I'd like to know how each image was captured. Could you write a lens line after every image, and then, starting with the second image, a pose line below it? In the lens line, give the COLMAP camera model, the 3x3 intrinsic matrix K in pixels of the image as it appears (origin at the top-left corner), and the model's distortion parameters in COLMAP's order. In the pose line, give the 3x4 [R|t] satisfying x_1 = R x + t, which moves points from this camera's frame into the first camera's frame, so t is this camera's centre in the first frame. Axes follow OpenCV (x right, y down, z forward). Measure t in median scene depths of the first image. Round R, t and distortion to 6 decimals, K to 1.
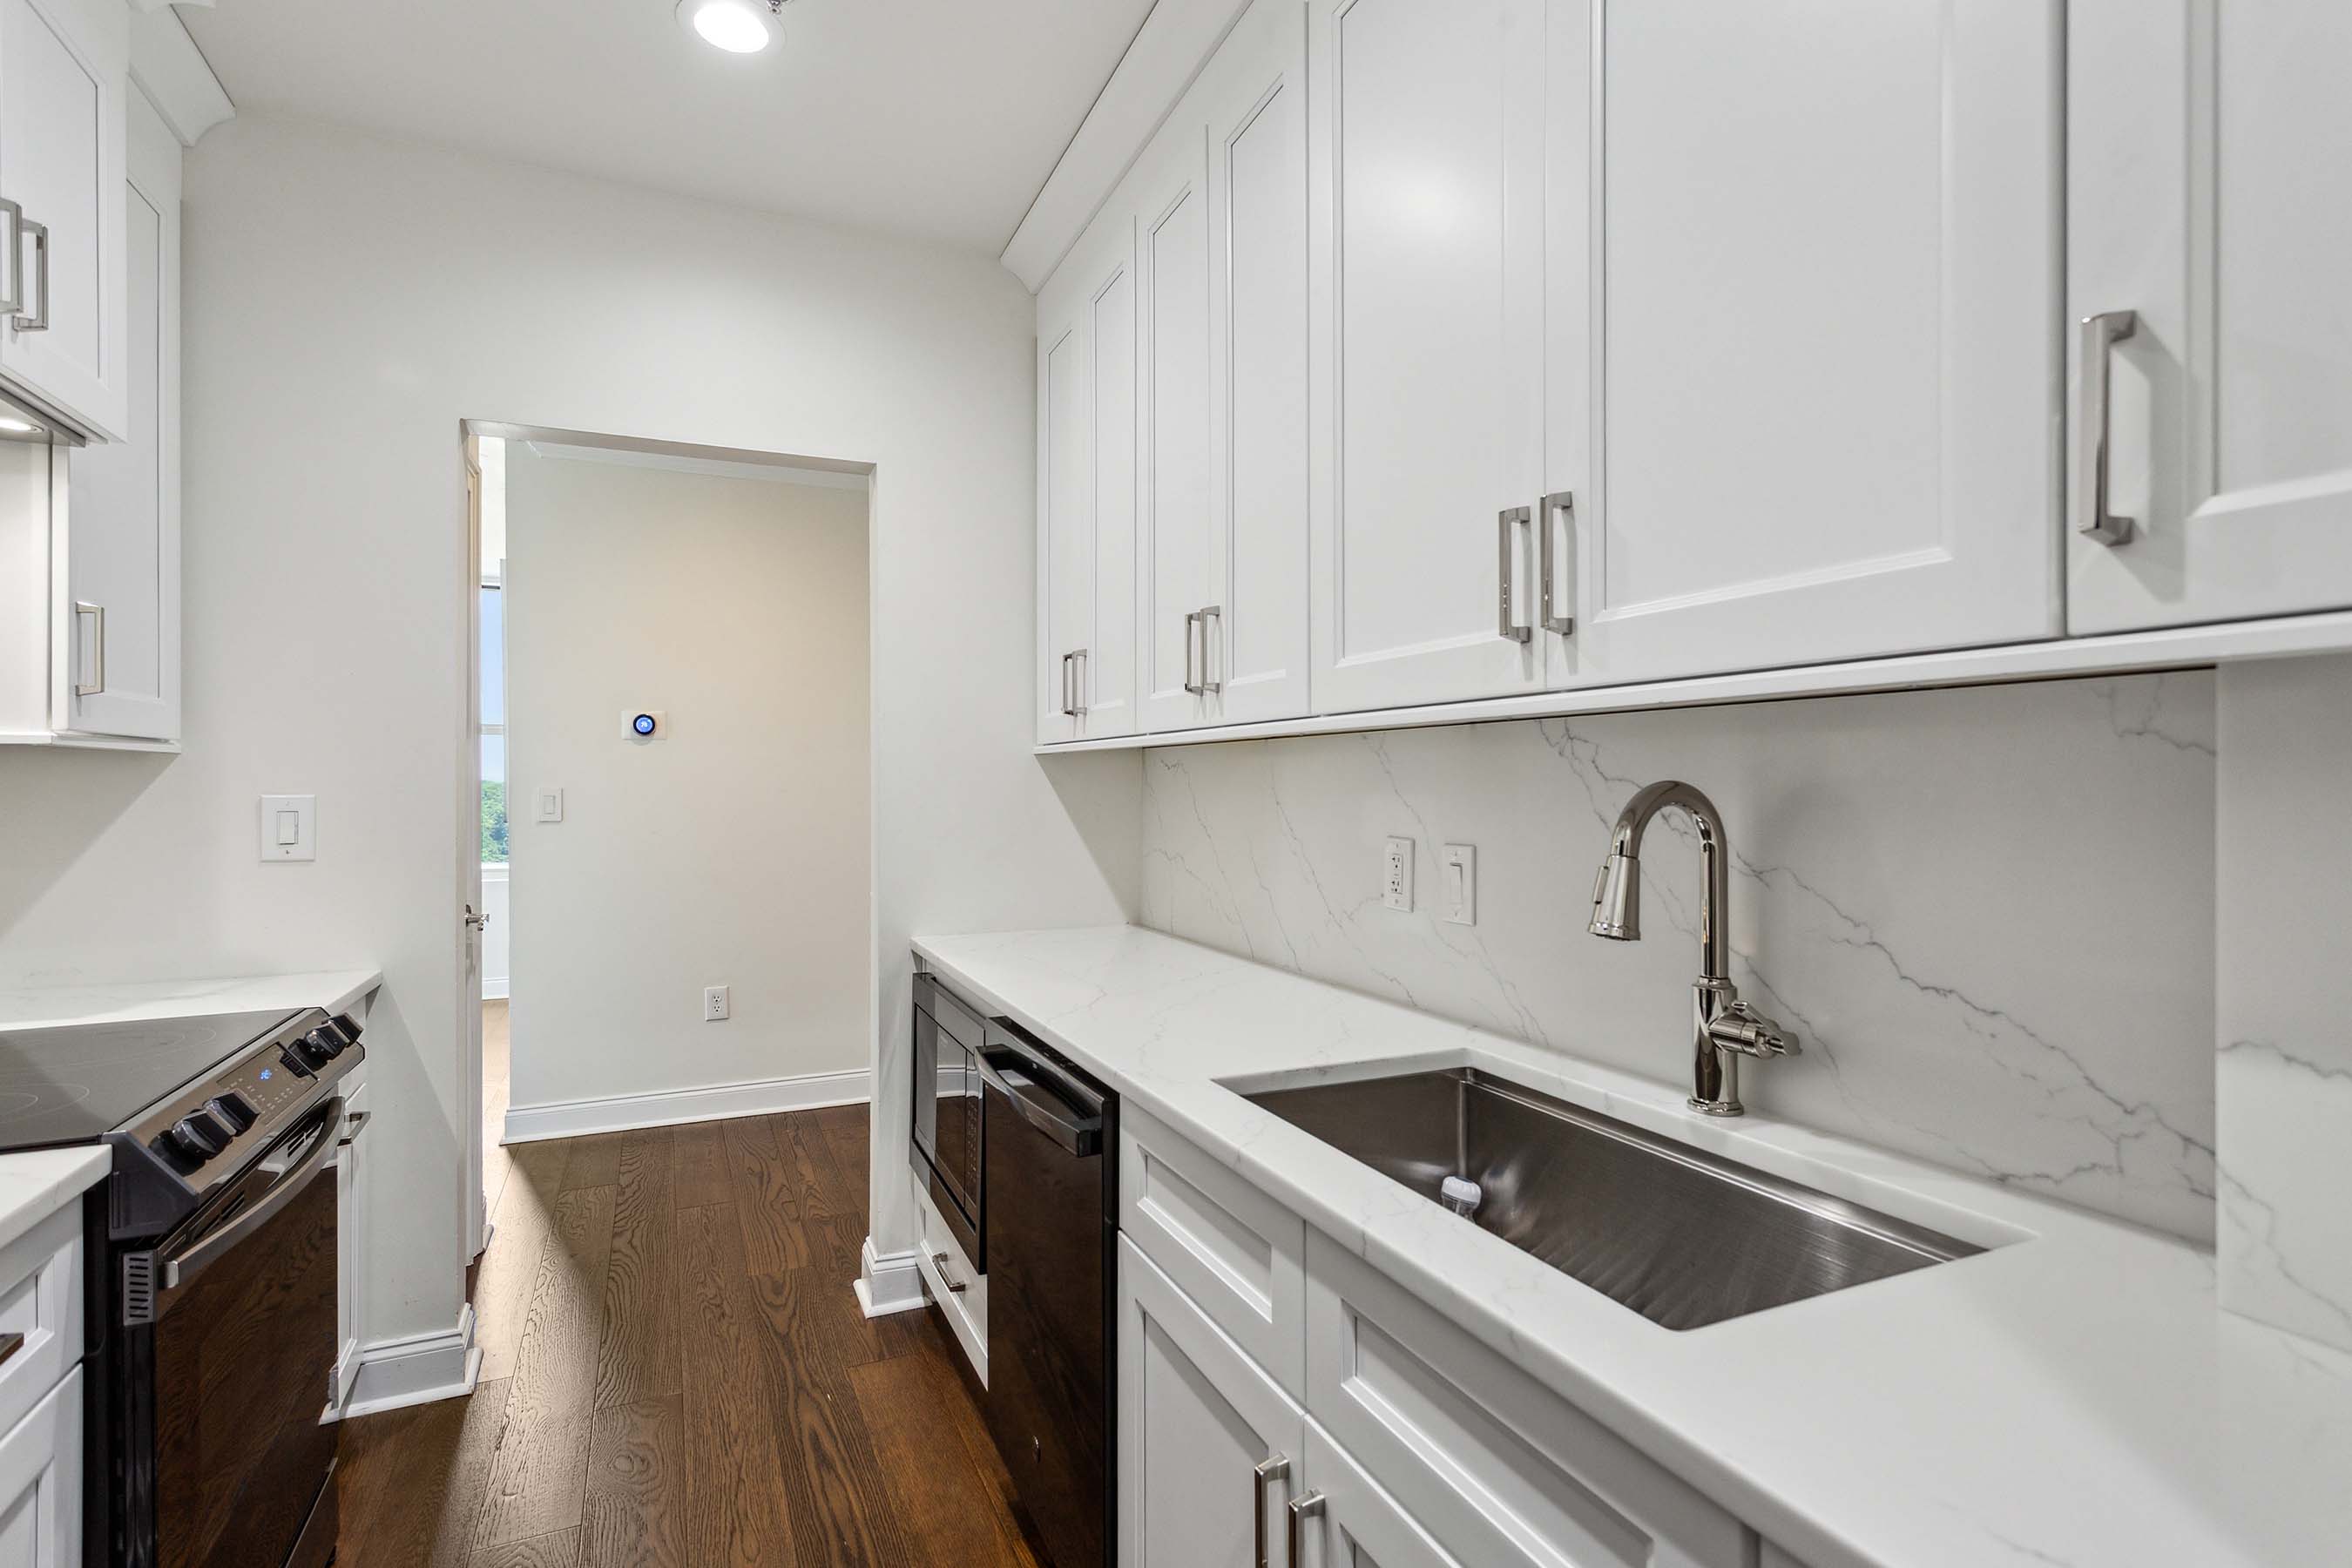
lens RADIAL K [[1153.8, 0, 1171.1], [0, 1153.8, 760.4], [0, 0, 1]] dist [0.007188, 0.000974]
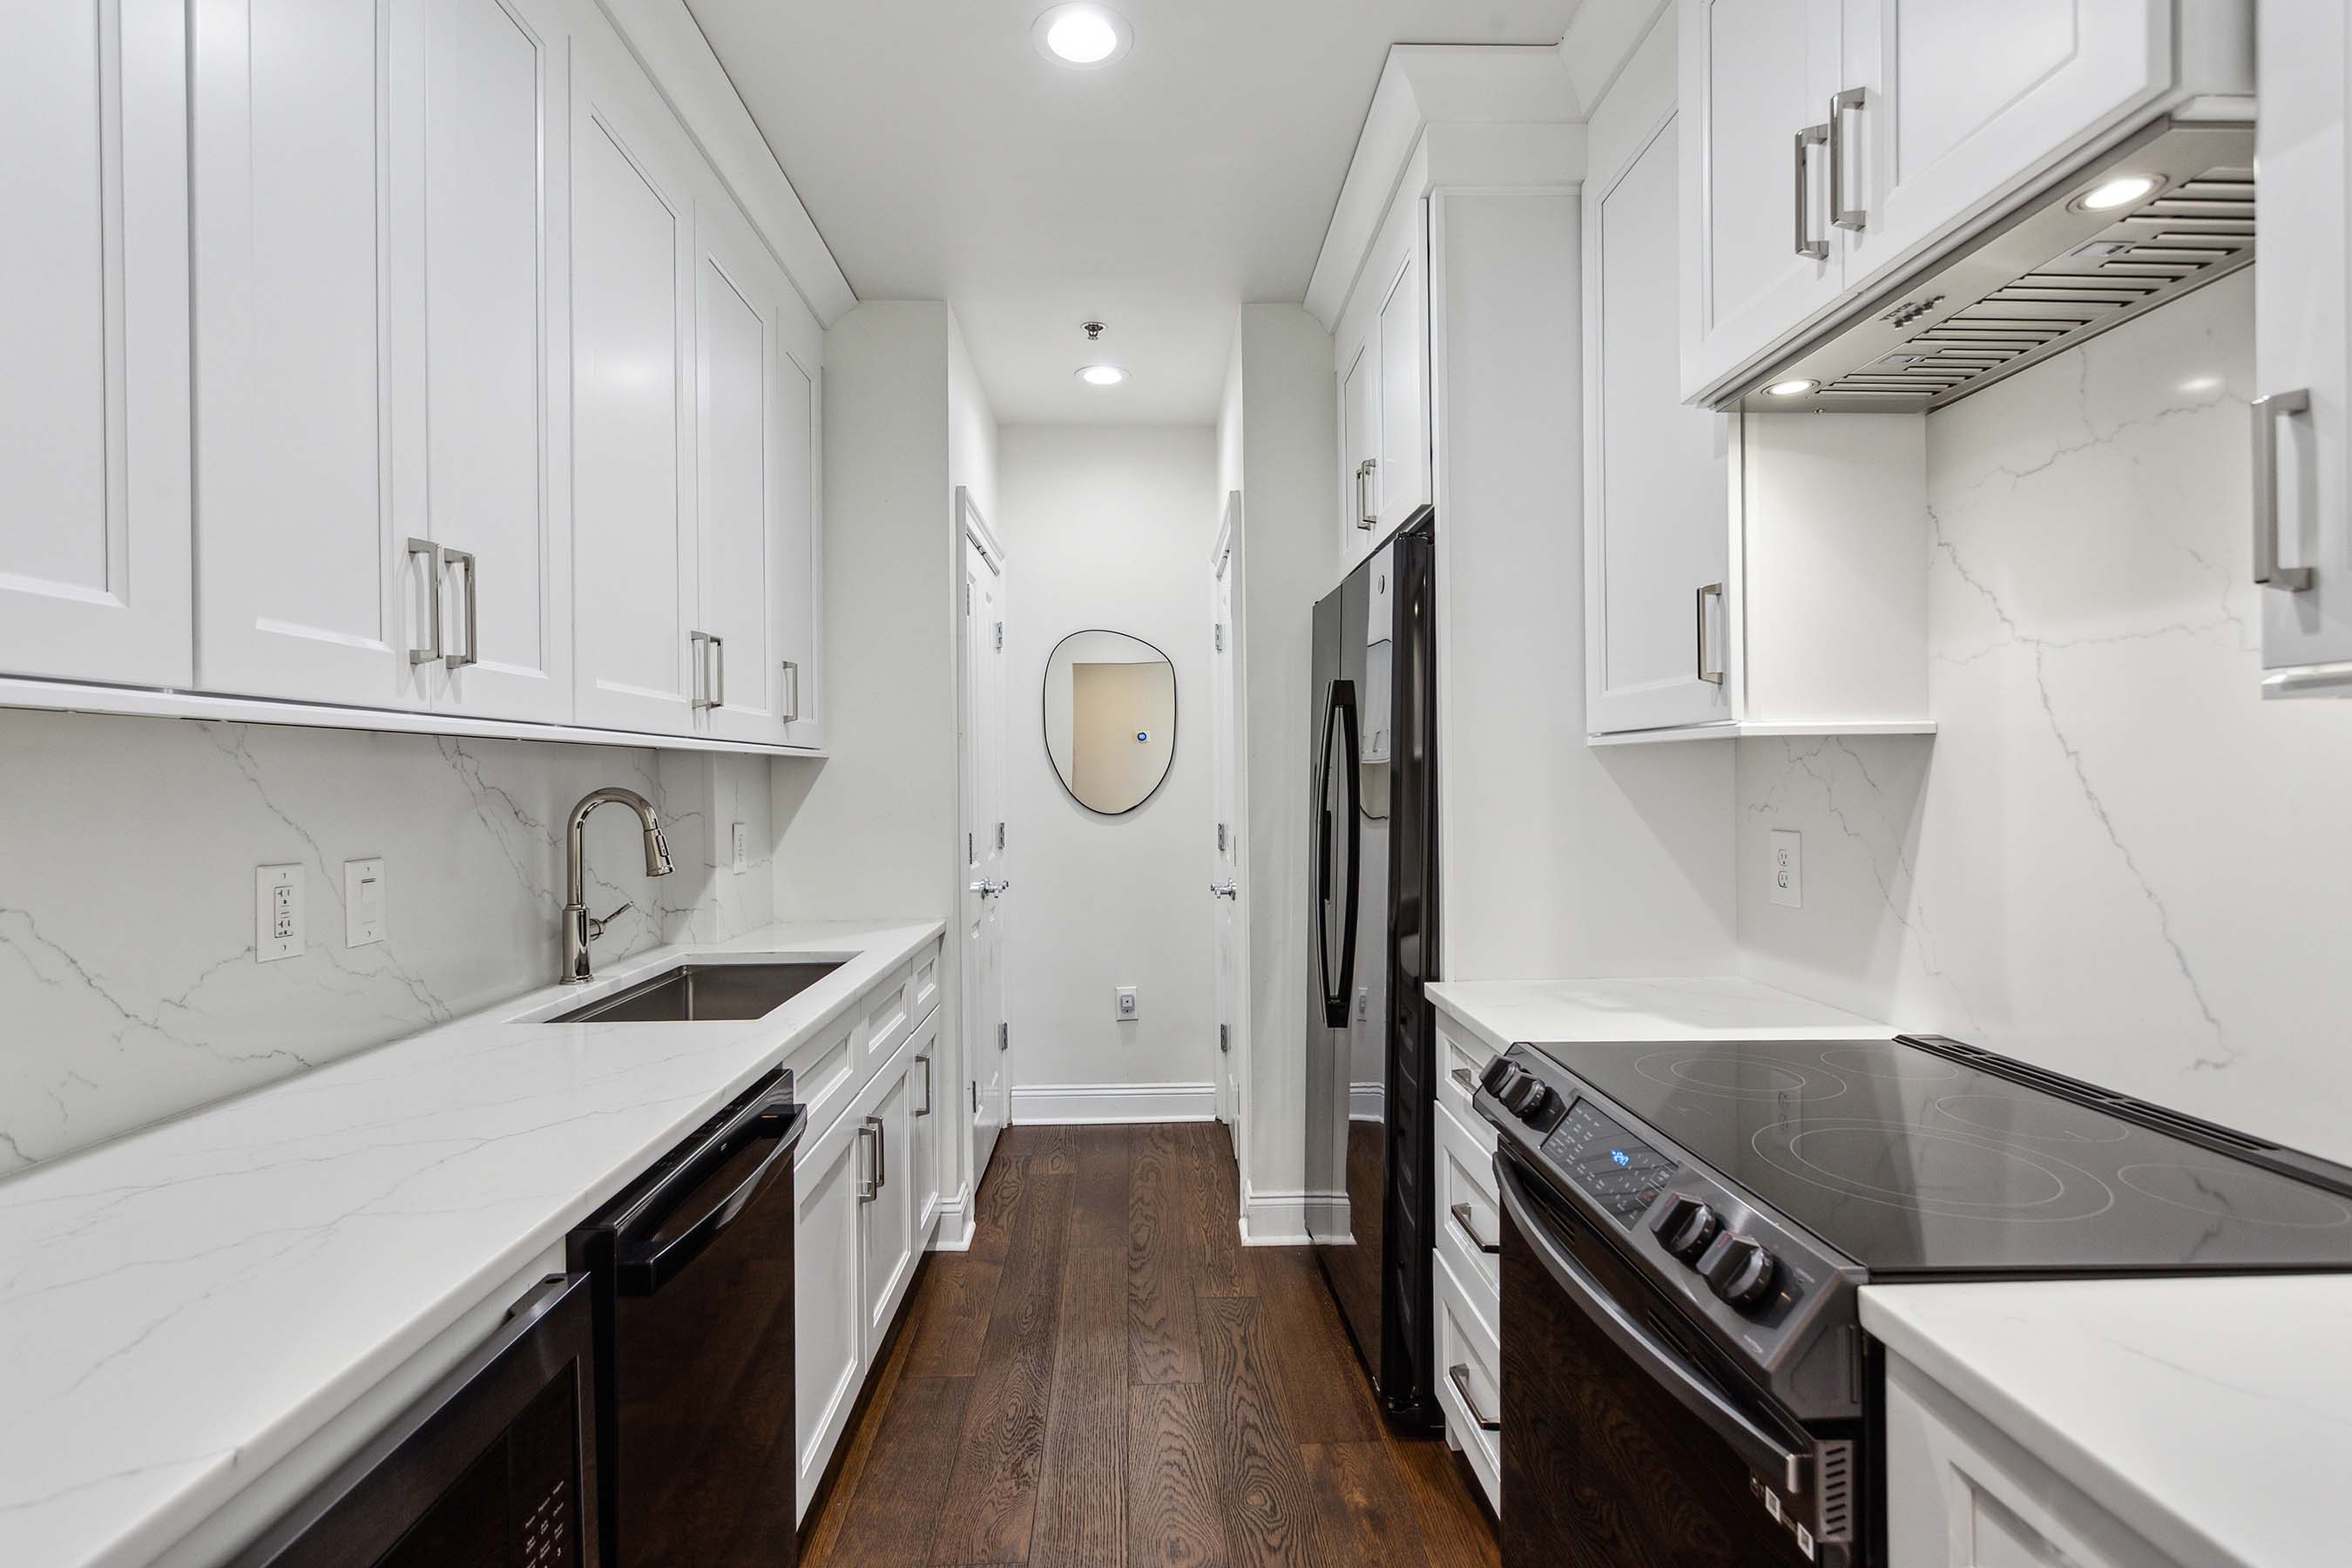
lens RADIAL K [[1153.8, 0, 1171.1], [0, 1153.8, 760.4], [0, 0, 1]] dist [0.007188, 0.000974]
pose [[0.929789, -0.001127, -0.368091, 0.065856], [0.001594, 0.999998, 0.000965, -0.003692], [0.368089, -0.001484, 0.929789, -0.163378]]
